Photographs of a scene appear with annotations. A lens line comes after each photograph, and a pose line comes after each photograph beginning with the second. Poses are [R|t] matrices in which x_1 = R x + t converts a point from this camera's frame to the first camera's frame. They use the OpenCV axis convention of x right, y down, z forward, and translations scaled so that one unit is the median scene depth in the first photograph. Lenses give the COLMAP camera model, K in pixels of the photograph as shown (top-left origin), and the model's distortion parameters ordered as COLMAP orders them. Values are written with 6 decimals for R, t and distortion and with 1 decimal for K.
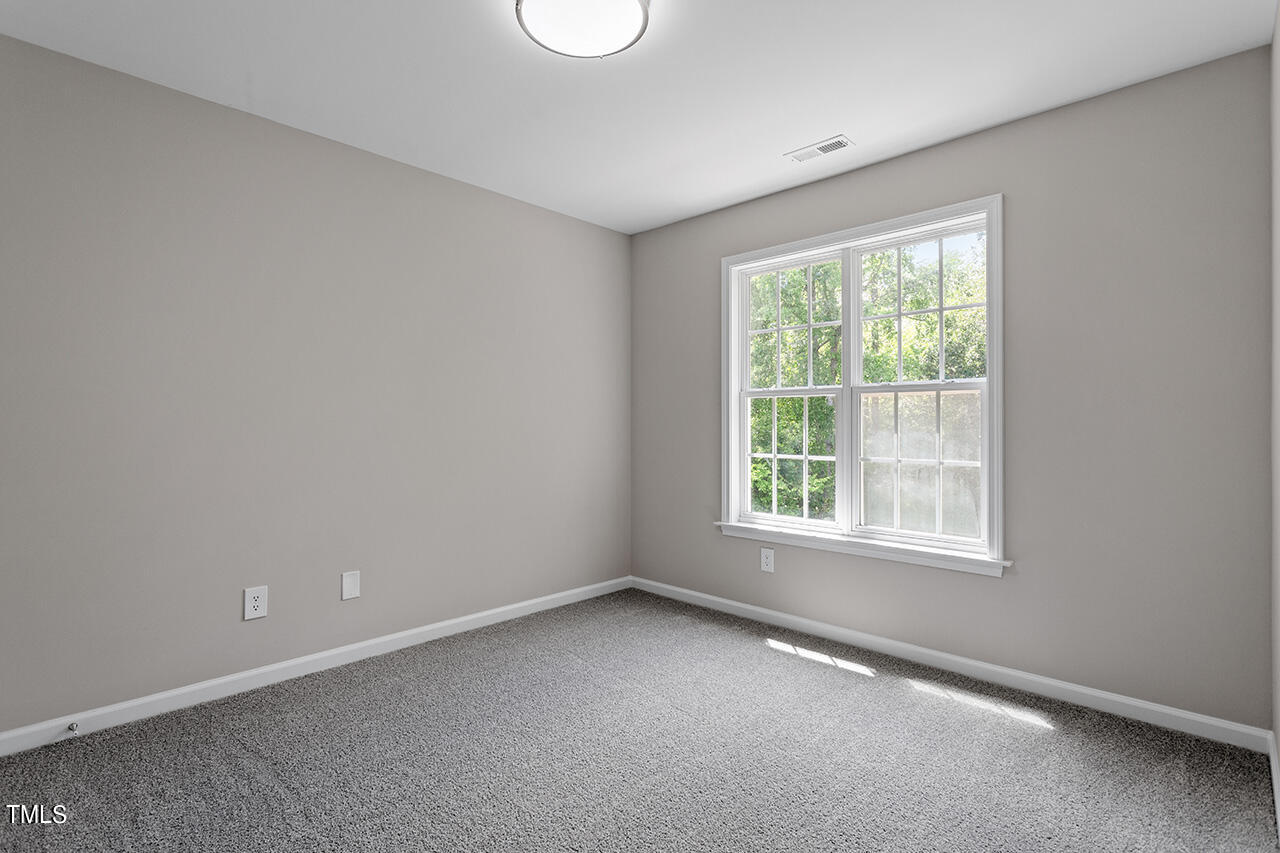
lens RADIAL K [[626.1, 0, 641.3], [0, 626.1, 433.4], [0, 0, 1]] dist [-0.001876, 0.000315]
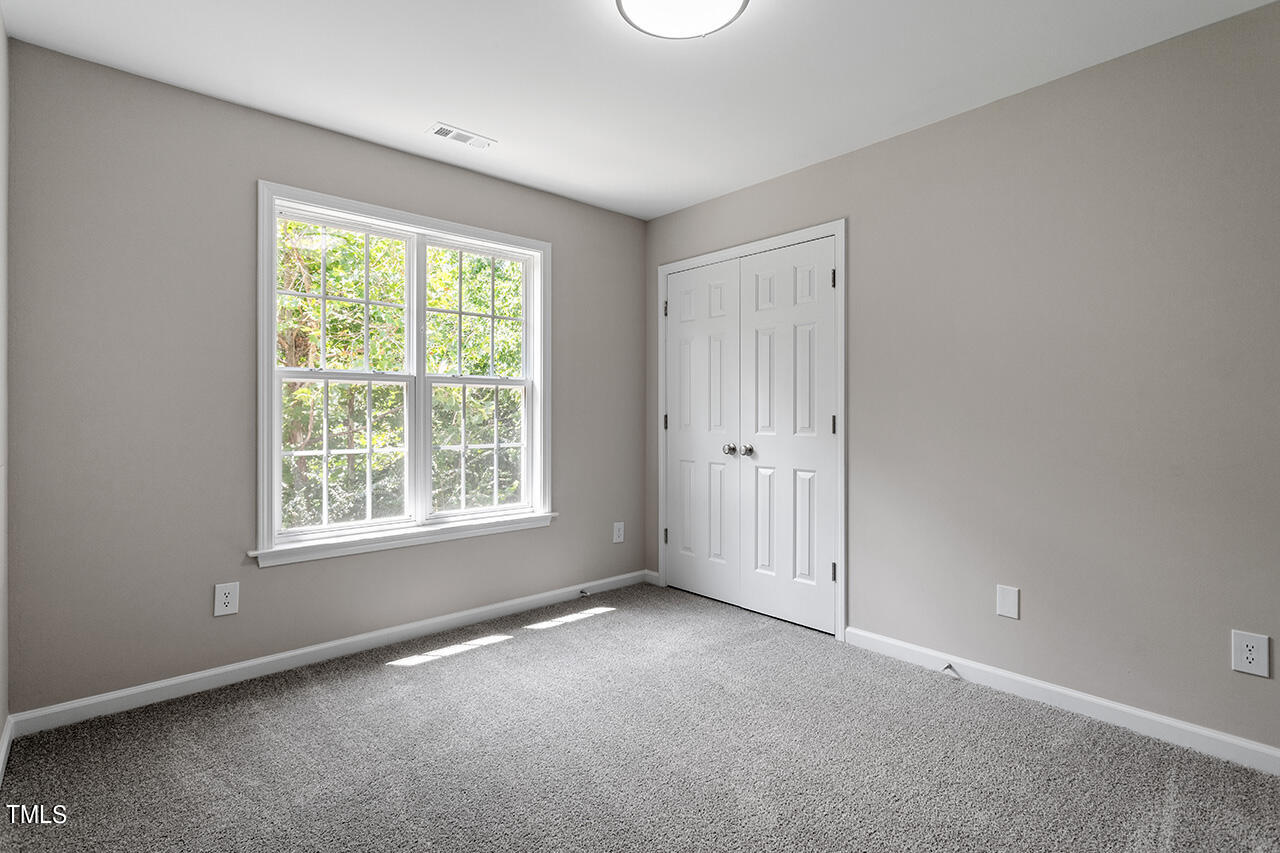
lens RADIAL K [[610.1, 0, 640.9], [0, 610.1, 413.4], [0, 0, 1]] dist [-0.000739, 0.000103]
pose [[0.058578, -0.001586, 0.998282, -0.655911], [0.011716, 0.999931, 0.000901, -0.010819], [-0.998214, 0.011643, 0.058593, 0.647165]]
